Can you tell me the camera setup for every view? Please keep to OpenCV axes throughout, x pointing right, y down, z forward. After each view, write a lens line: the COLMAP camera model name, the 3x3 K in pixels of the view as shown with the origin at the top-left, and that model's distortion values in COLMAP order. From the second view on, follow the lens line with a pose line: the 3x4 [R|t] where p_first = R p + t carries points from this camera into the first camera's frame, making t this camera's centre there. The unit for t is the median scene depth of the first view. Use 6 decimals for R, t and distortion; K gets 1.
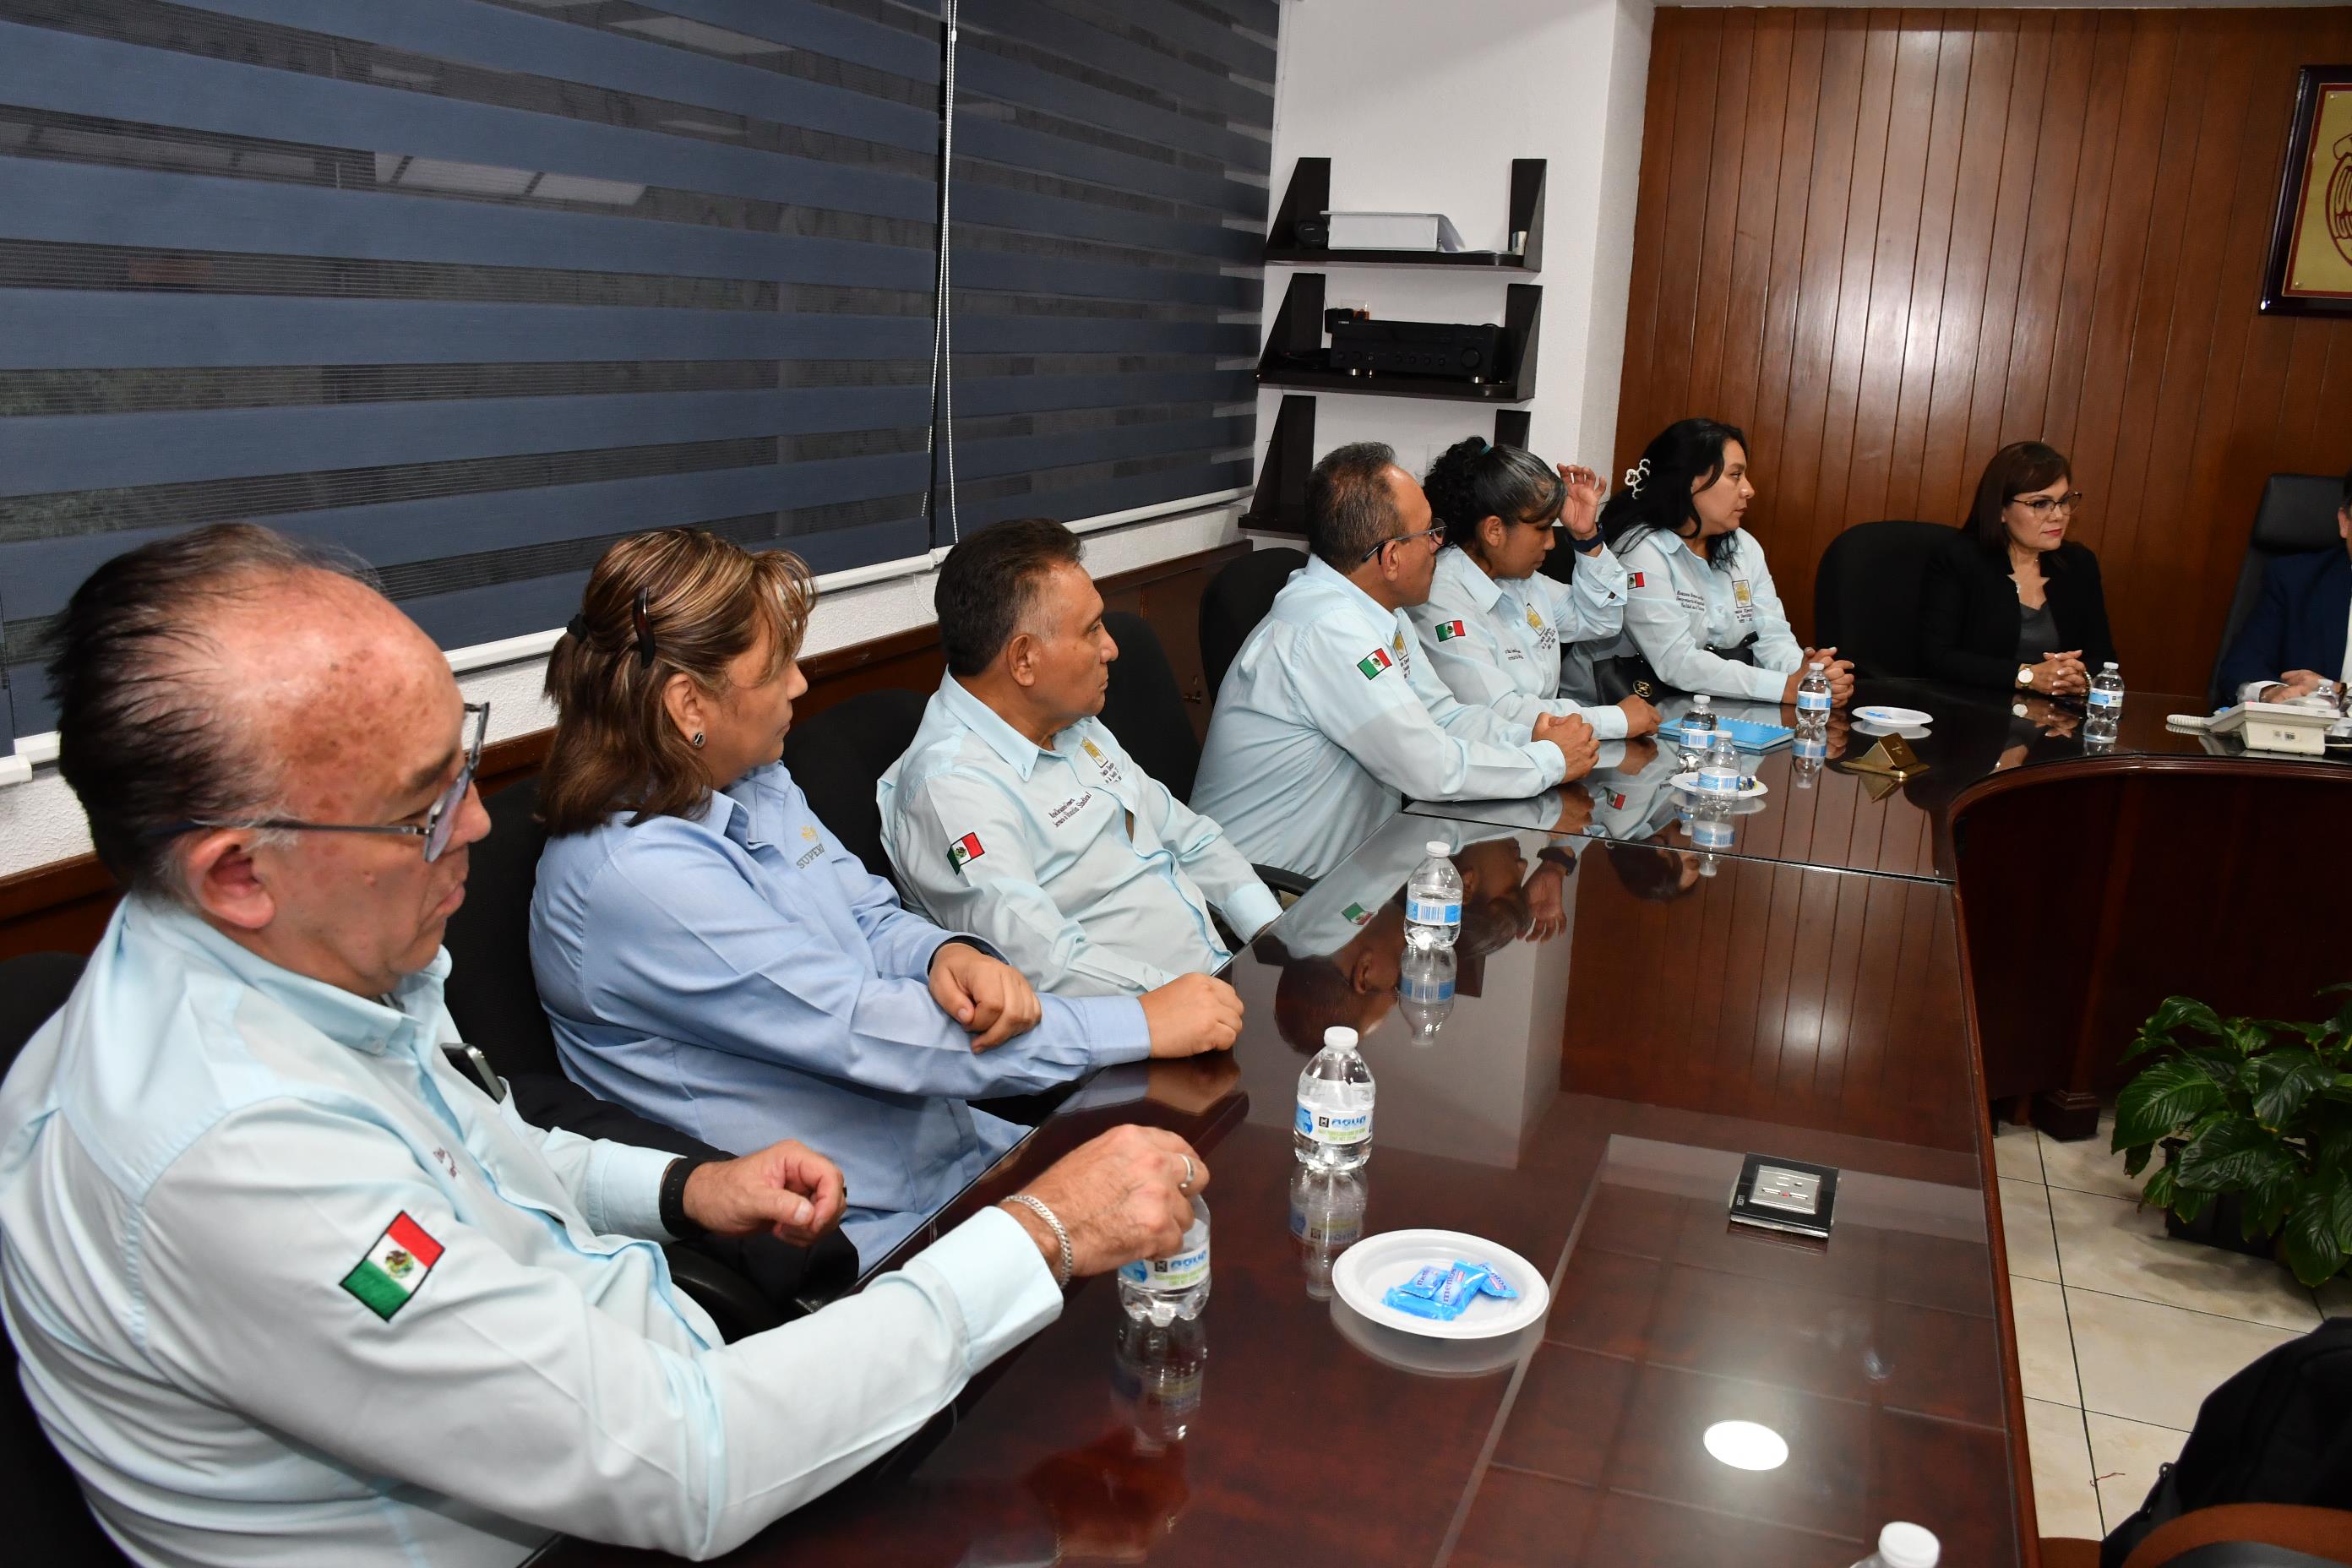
lens RADIAL K [[1807.3, 0, 1171.7], [0, 1807.3, 818.0], [0, 0, 1]] dist [-0.125477, 0.080153]
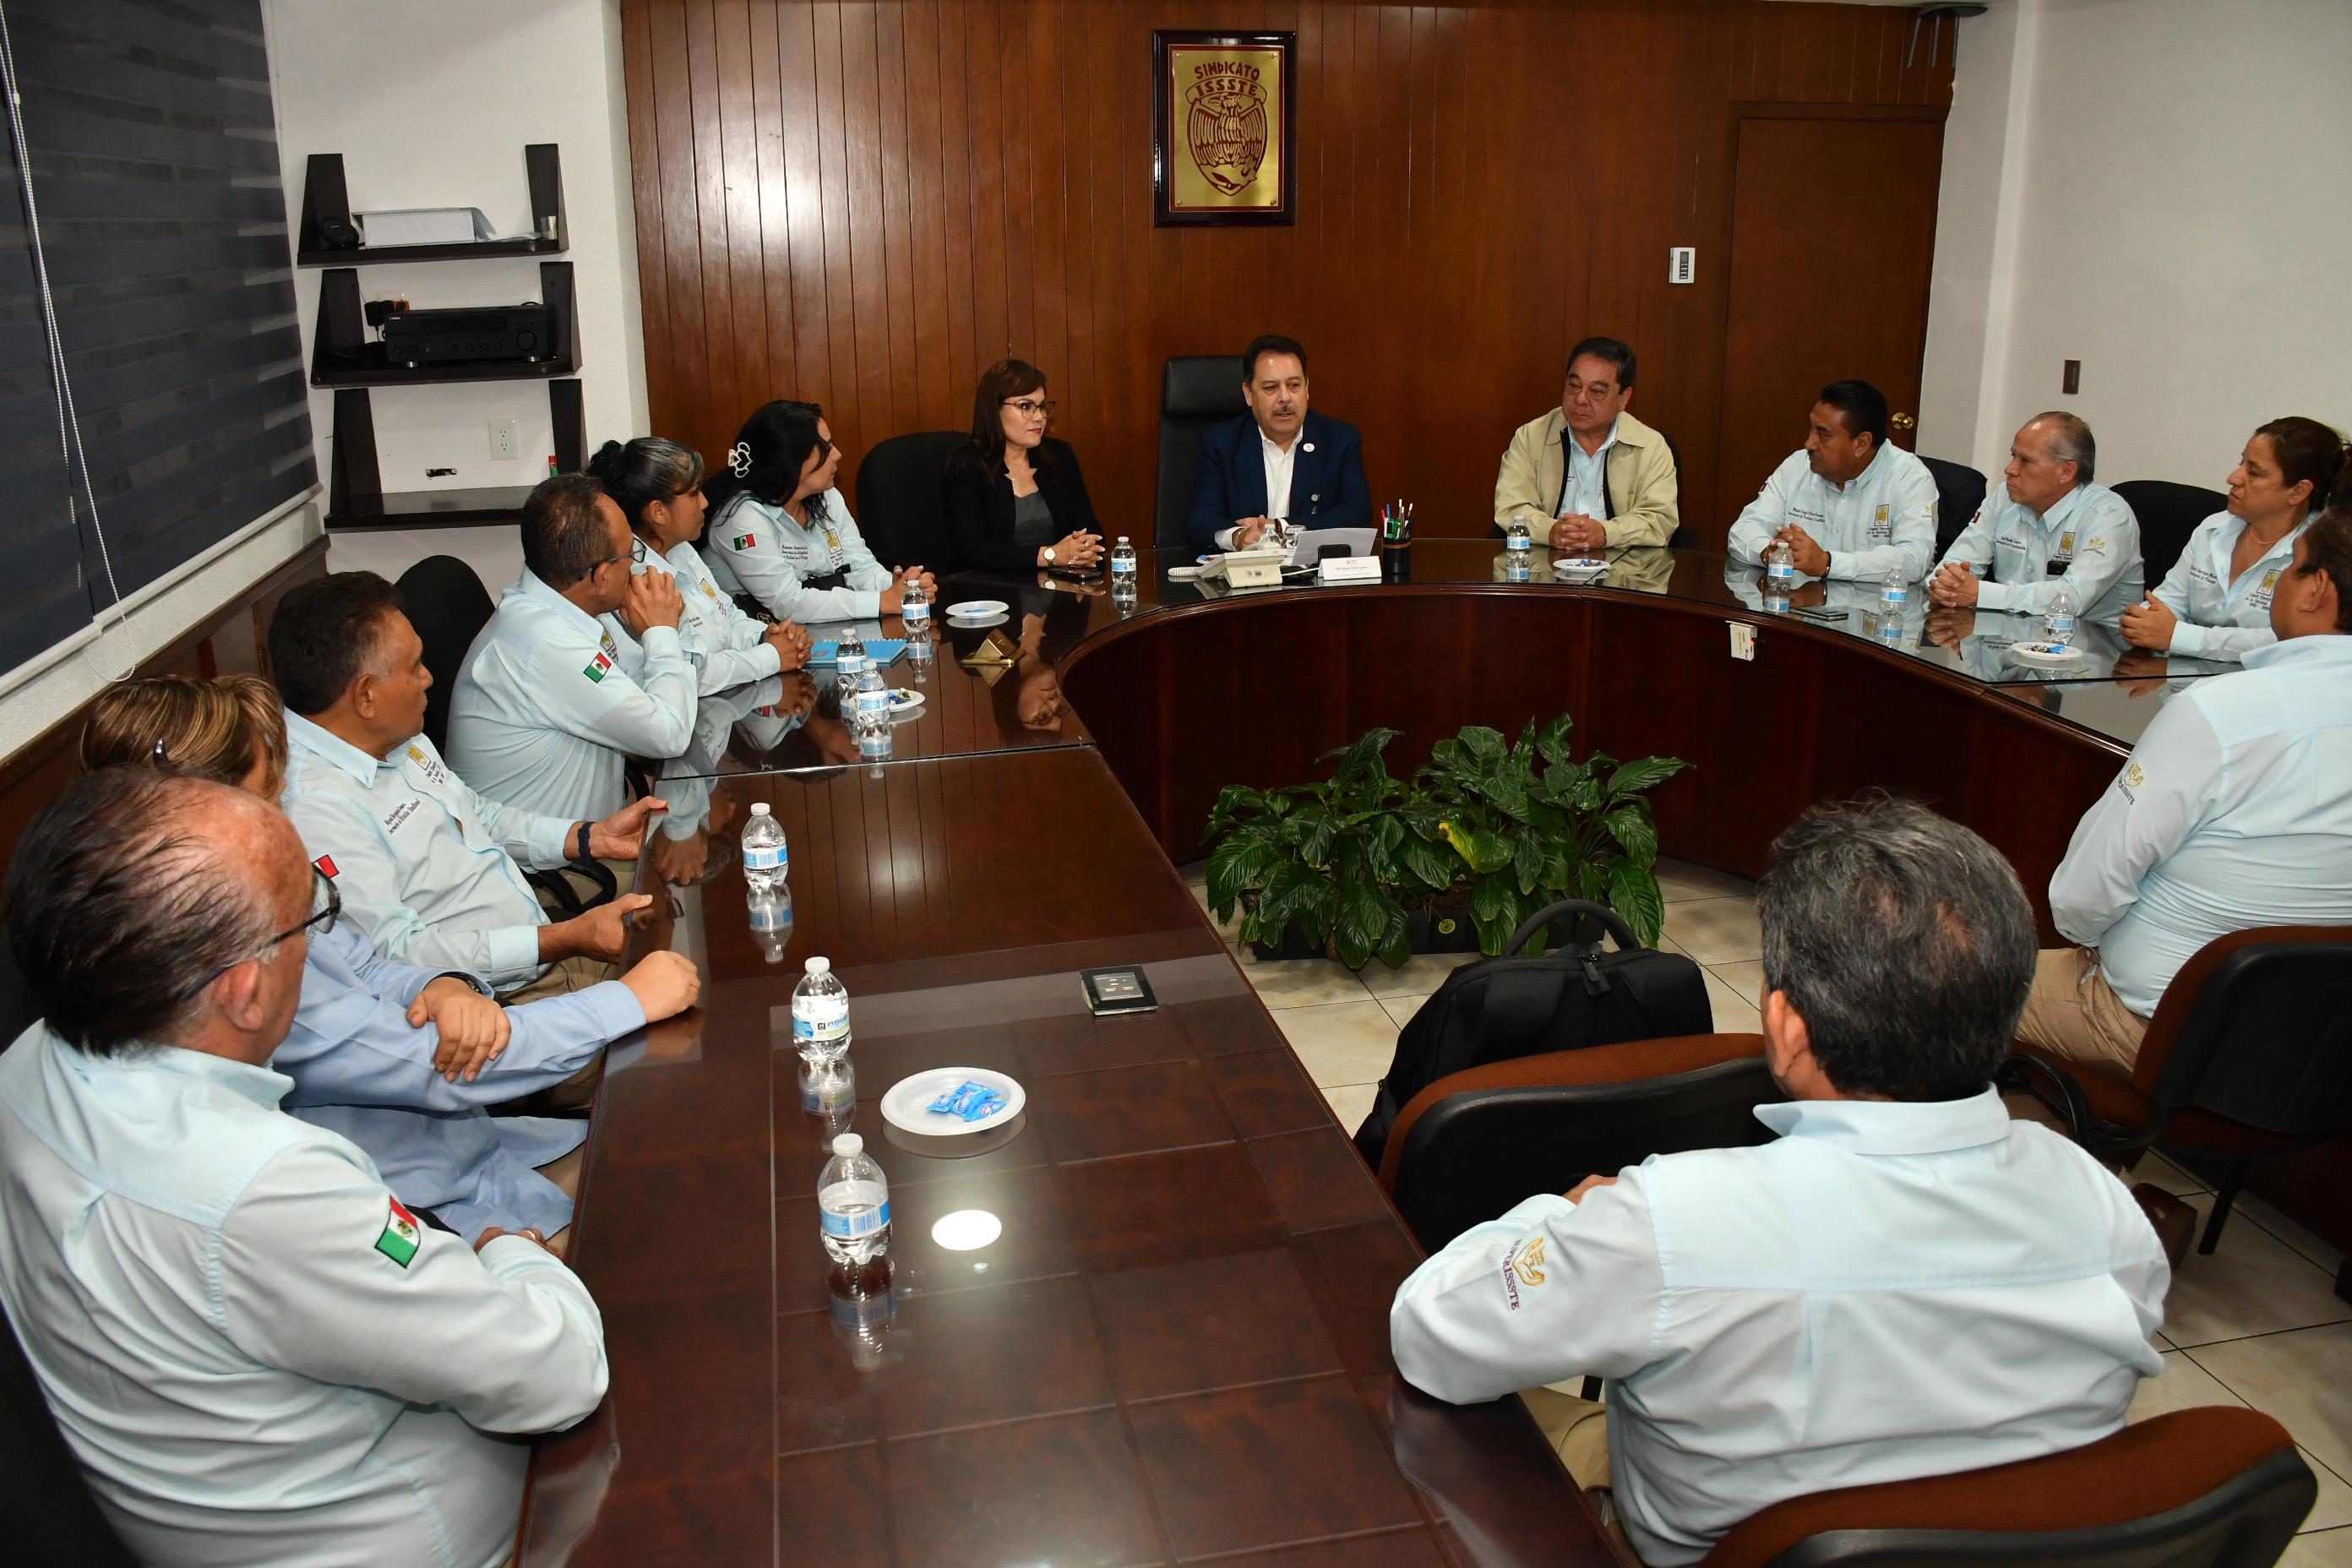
lens RADIAL K [[1807.3, 0, 1171.7], [0, 1807.3, 818.0], [0, 0, 1]] dist [-0.125477, 0.080153]
pose [[0.830753, -0.226180, 0.508617, -0.137934], [0.191475, 0.974082, 0.120422, -0.039876], [-0.522672, -0.002654, 0.852530, -0.123493]]
